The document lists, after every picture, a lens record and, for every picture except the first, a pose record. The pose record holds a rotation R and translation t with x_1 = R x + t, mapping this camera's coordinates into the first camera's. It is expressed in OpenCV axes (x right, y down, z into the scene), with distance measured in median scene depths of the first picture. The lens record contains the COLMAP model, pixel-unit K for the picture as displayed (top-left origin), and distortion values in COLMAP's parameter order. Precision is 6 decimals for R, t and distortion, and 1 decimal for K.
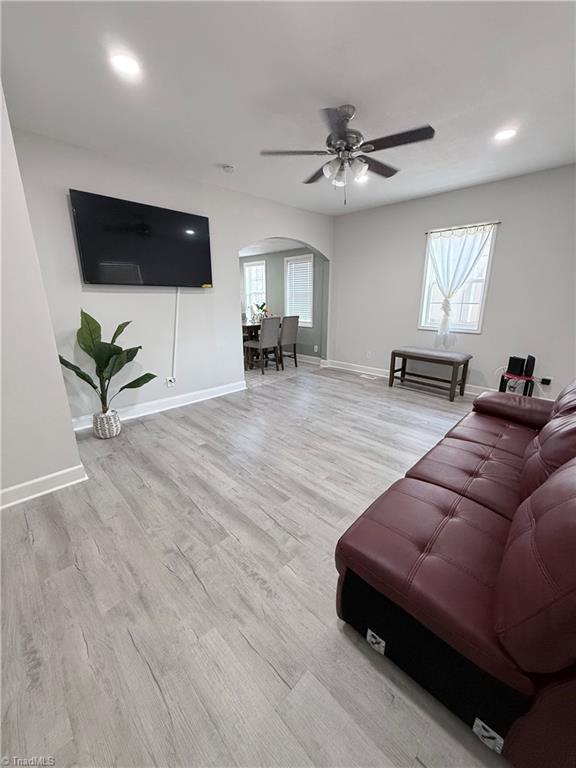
lens RADIAL K [[309.5, 0, 285.9], [0, 309.5, 378.9], [0, 0, 1]] dist [0.002785, 0.000394]
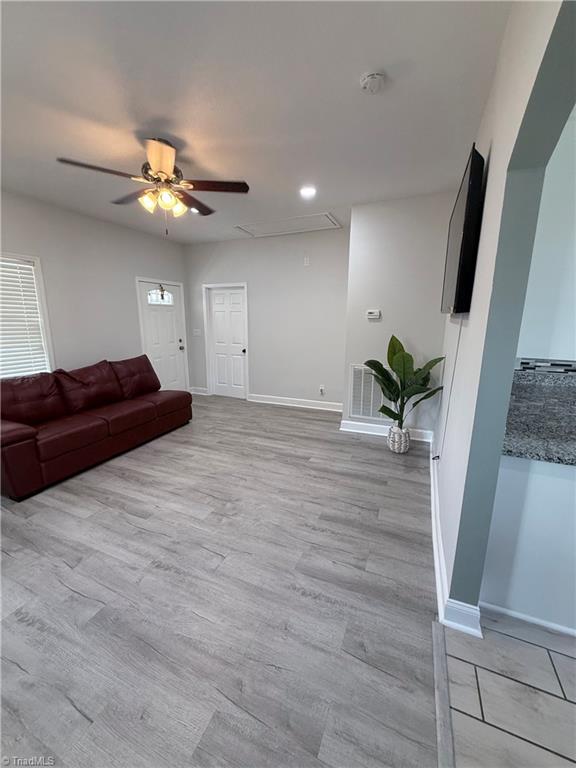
lens RADIAL K [[309.5, 0, 288.2], [0, 309.5, 382.7], [0, 0, 1]] dist [0.002785, 0.000394]
pose [[-0.925066, 0.078929, -0.371514, 0.193292], [-0.098992, 0.894253, 0.436477, -0.519066], [0.366678, 0.440547, -0.819430, 1.830653]]
